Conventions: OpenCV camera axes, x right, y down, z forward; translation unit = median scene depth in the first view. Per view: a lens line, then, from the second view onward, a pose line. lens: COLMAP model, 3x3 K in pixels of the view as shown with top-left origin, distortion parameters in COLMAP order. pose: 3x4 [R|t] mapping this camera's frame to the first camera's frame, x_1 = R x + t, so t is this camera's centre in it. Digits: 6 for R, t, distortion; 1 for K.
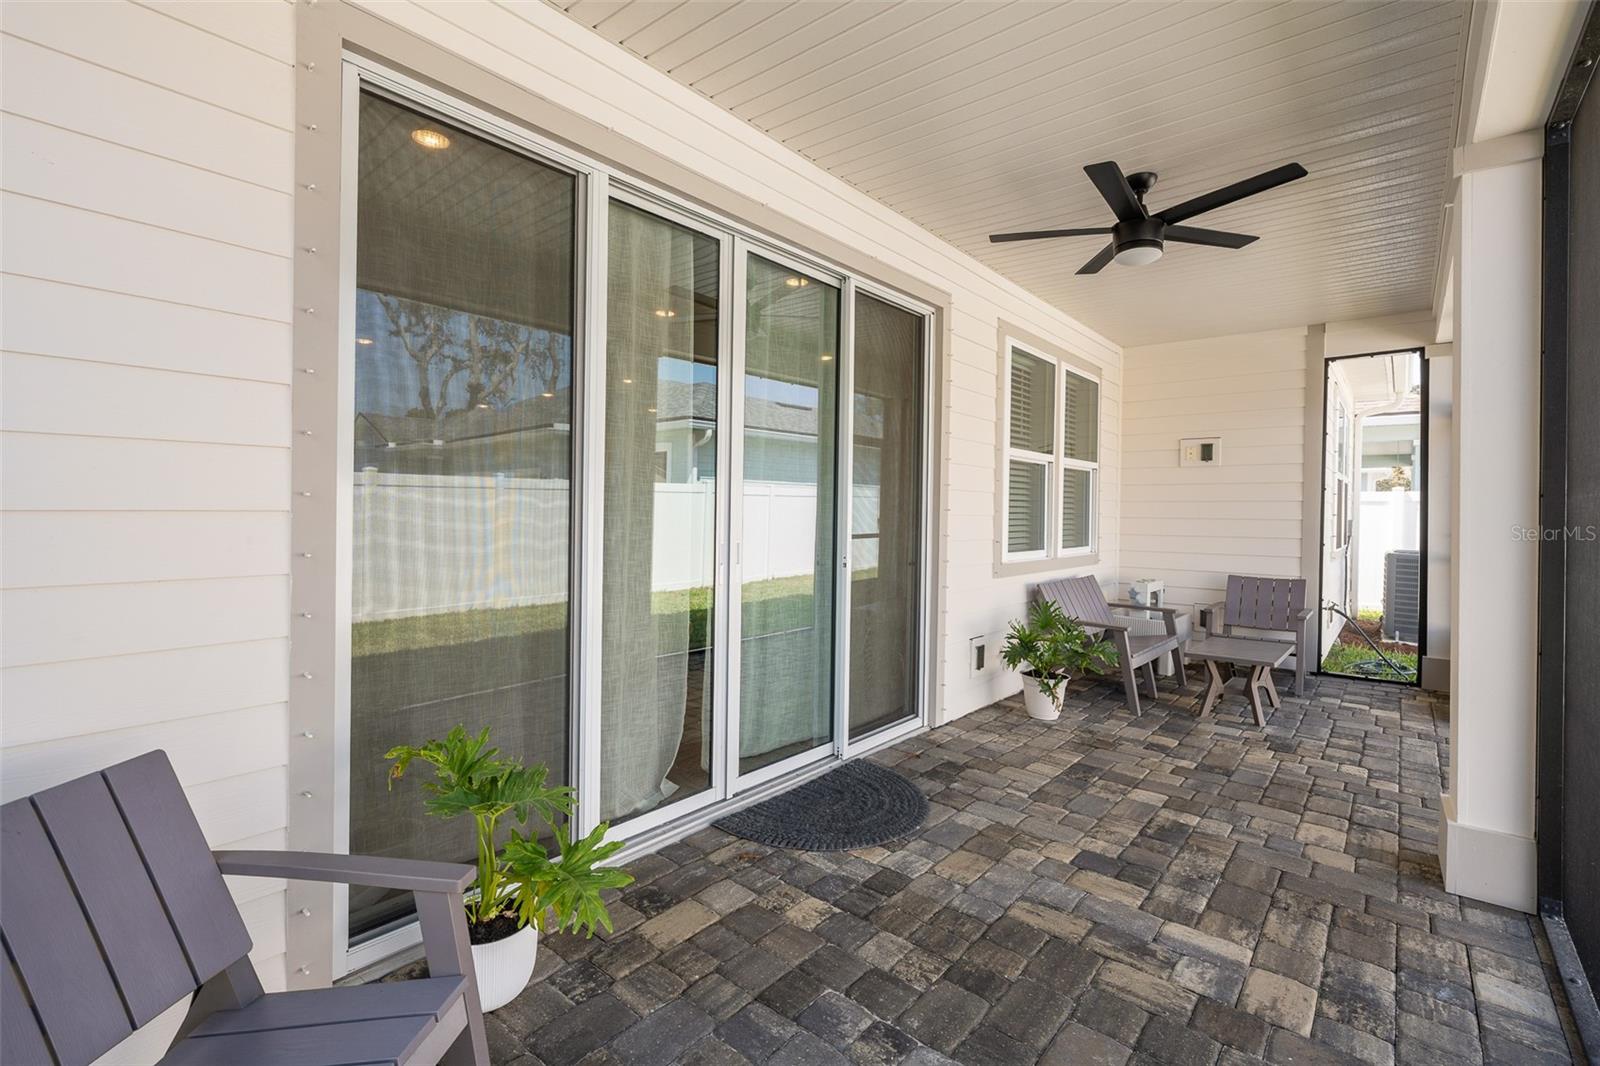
lens RADIAL K [[721.9, 0, 797.5], [0, 721.9, 520.8], [0, 0, 1]] dist [-0.004450, 0.000999]
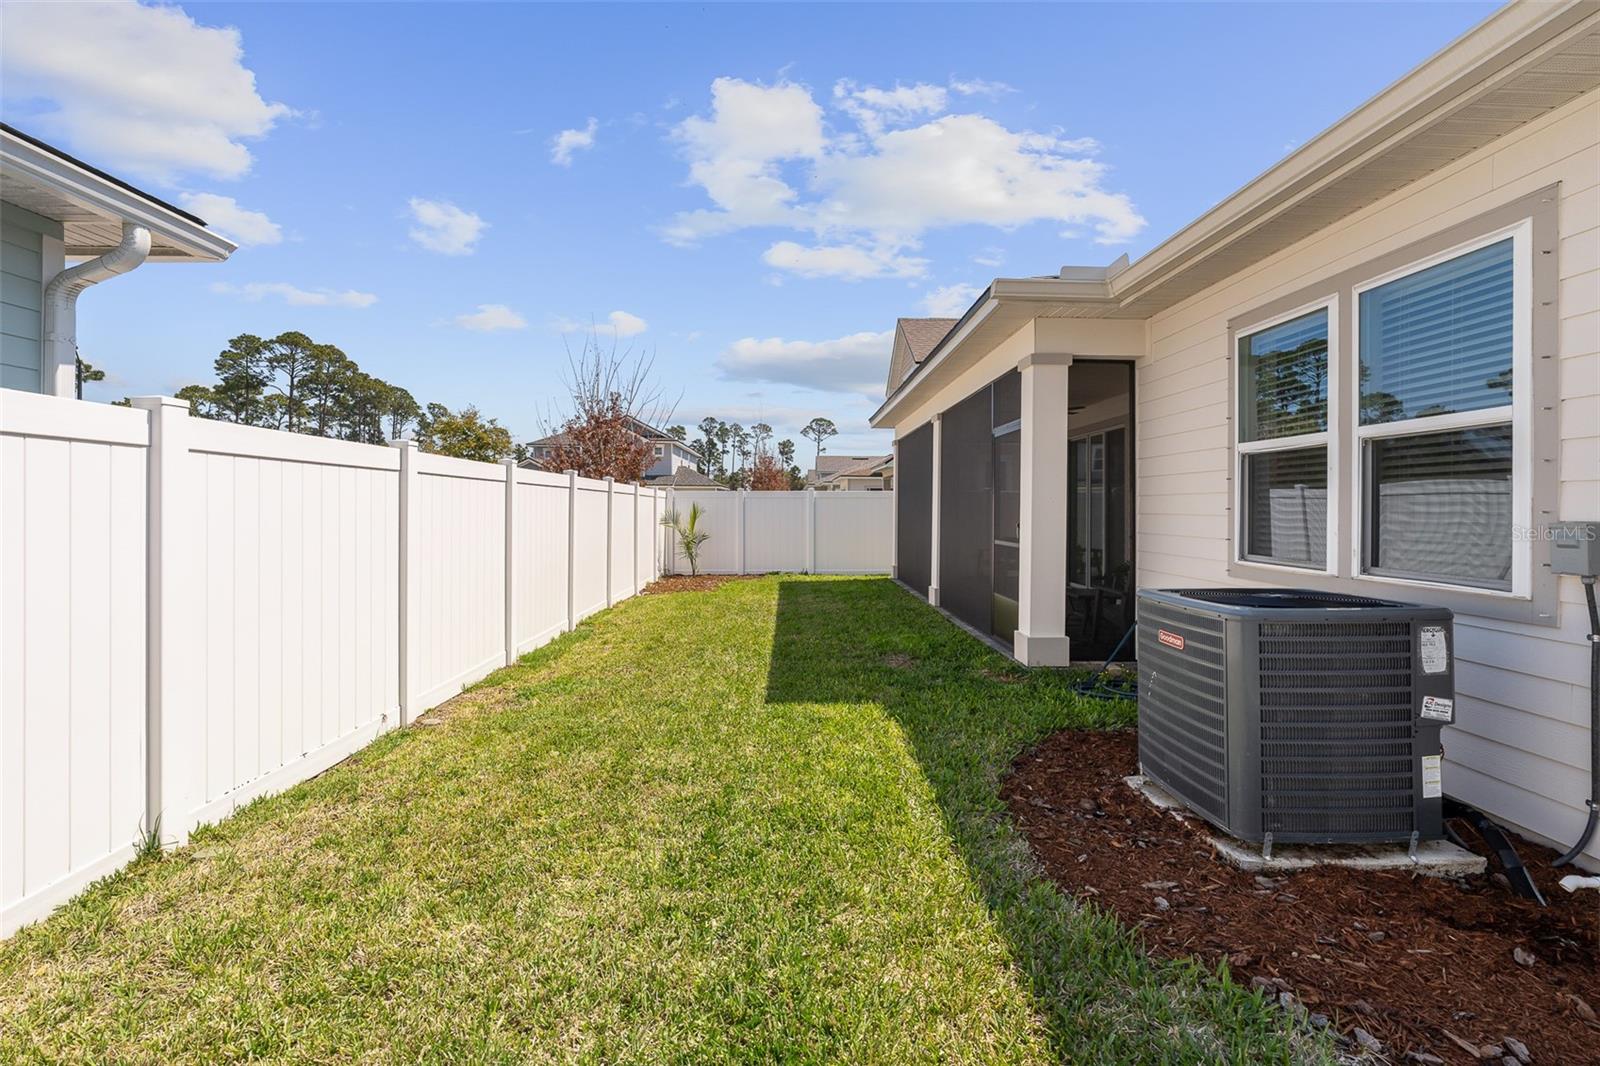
lens RADIAL K [[721.9, 0, 797.5], [0, 721.9, 520.8], [0, 0, 1]] dist [-0.004450, 0.000999]
pose [[-0.756307, -0.000354, -0.654217, 2.116563], [-0.020583, 0.999518, 0.023254, -0.013220], [0.653893, 0.031053, -0.755950, 2.076299]]
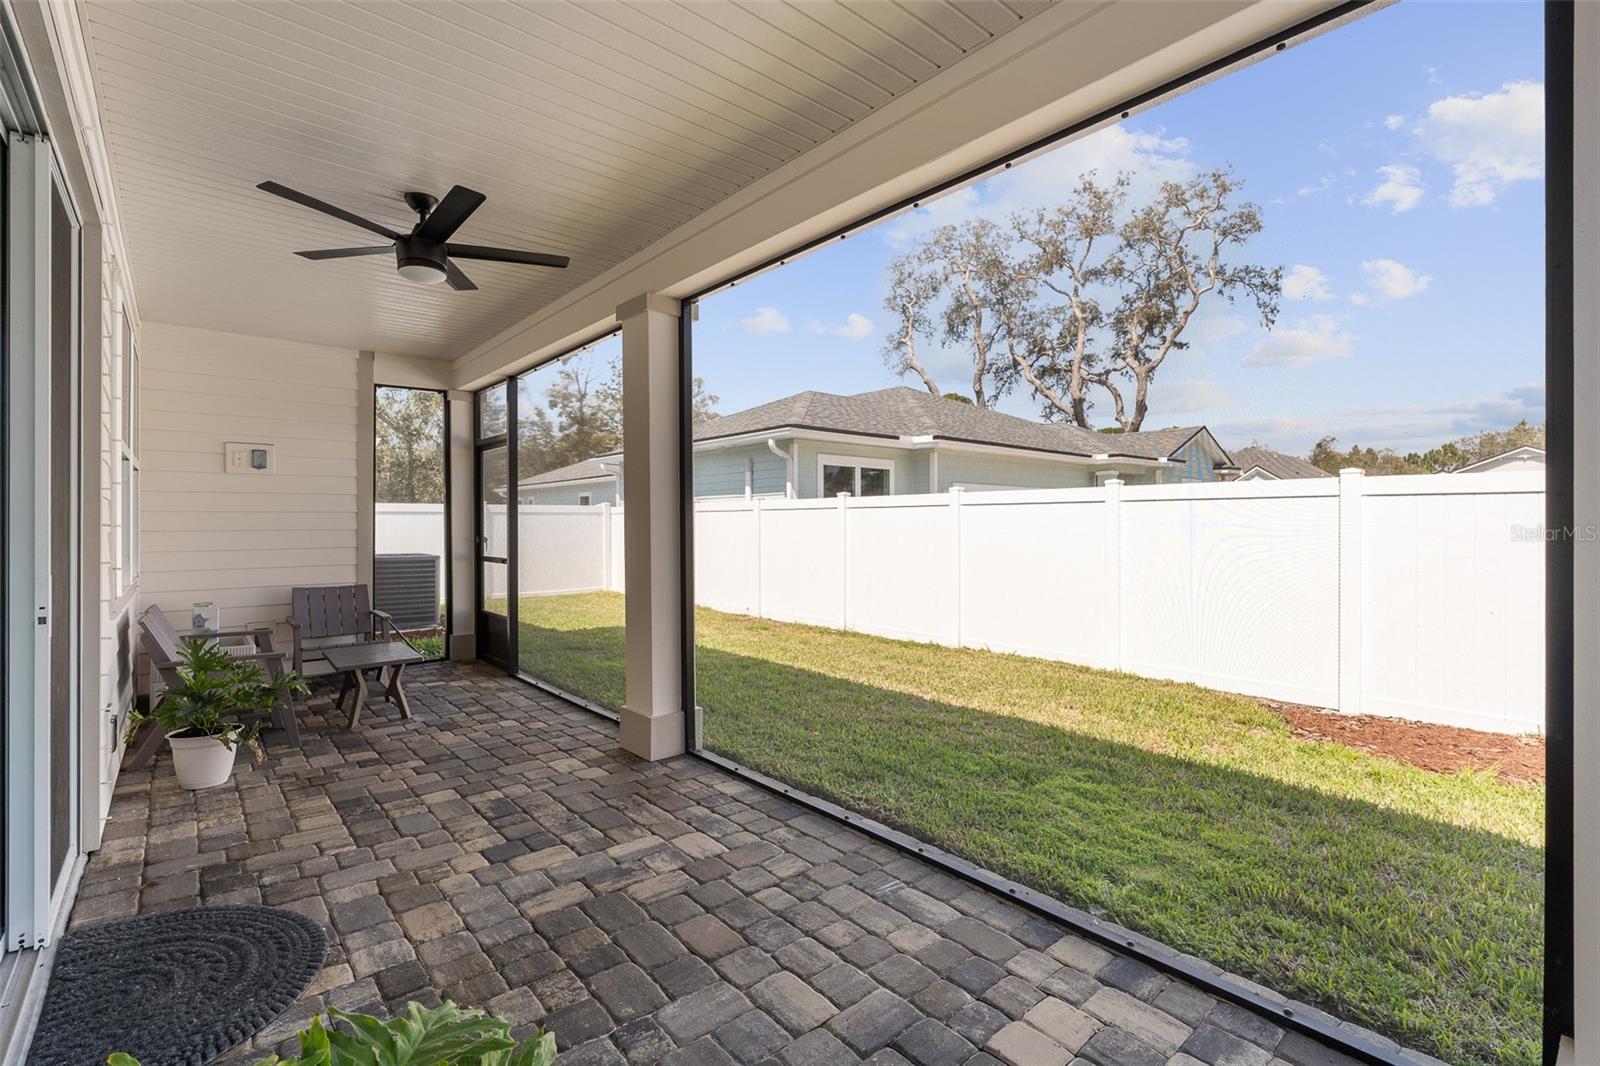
lens RADIAL K [[721.9, 0, 797.5], [0, 721.9, 520.8], [0, 0, 1]] dist [-0.004450, 0.000999]
pose [[0.161309, -0.007371, 0.986876, -0.481309], [0.019063, 0.999809, 0.004351, -0.011451], [-0.986720, 0.018111, 0.161419, 0.330390]]
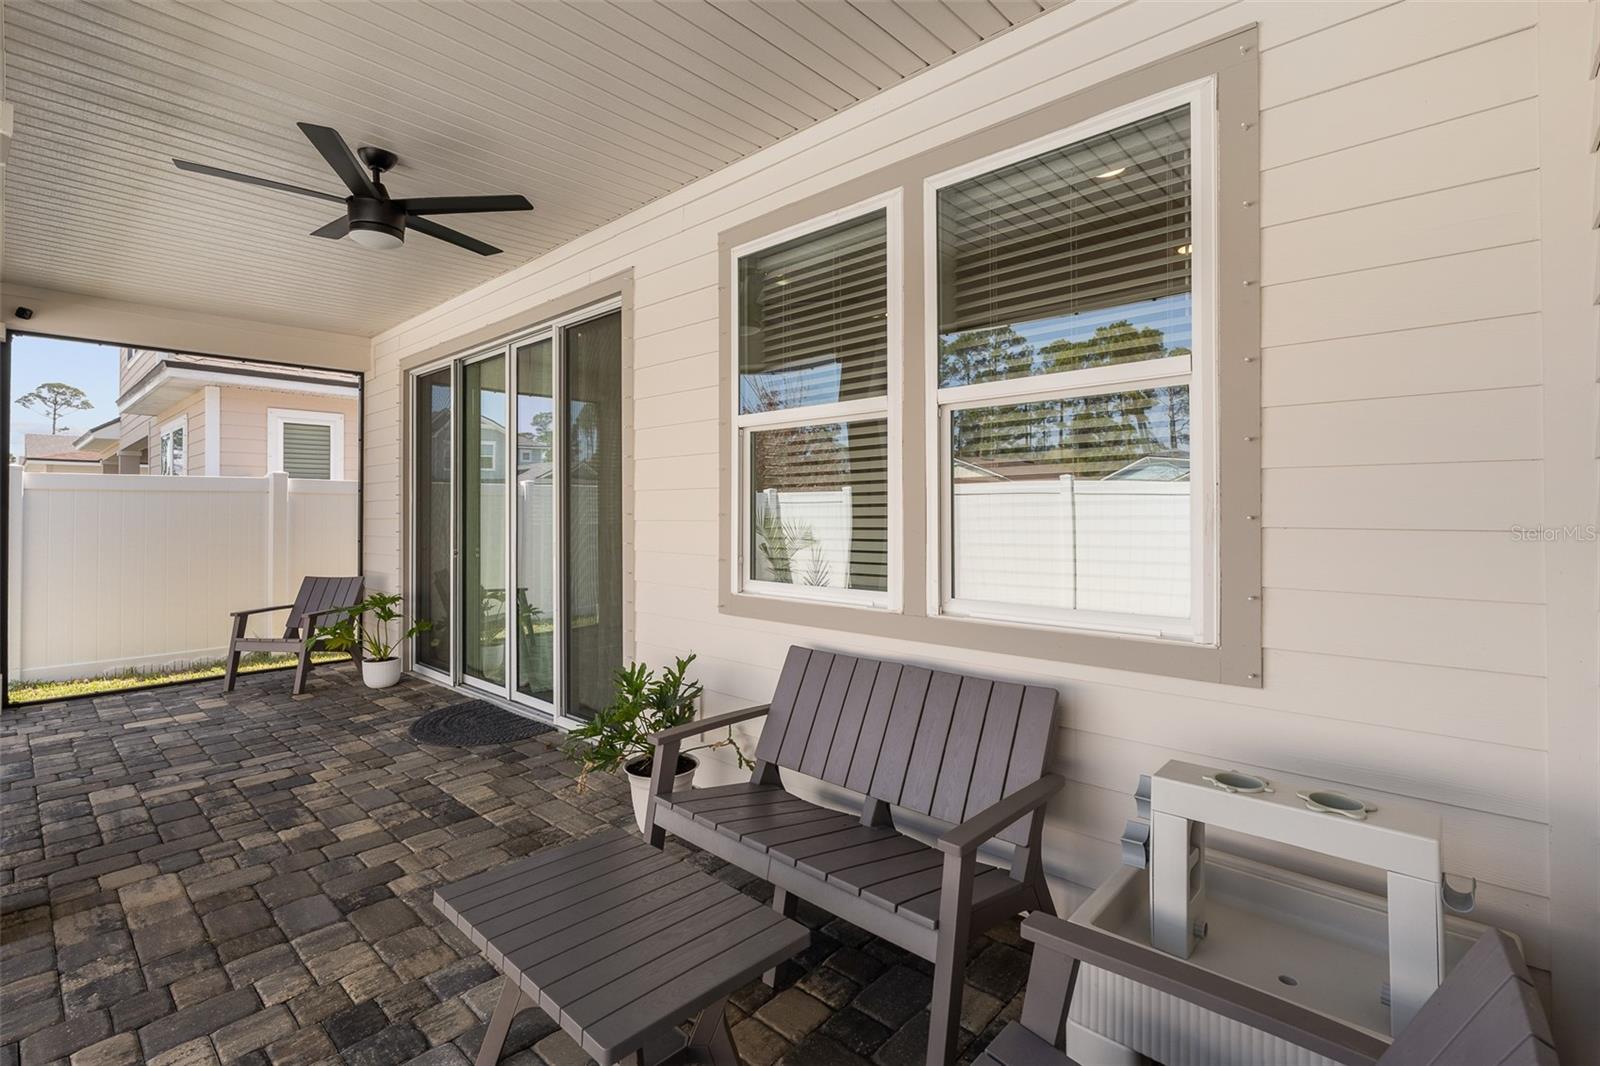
lens RADIAL K [[734.8, 0, 805.2], [0, 734.8, 512.8], [0, 0, 1]] dist [-0.001385, -0.000706]
pose [[-0.040074, -0.015123, -0.999082, 1.461596], [-0.015893, 0.999769, -0.014496, -0.009935], [0.999070, 0.015297, -0.040305, 1.676398]]
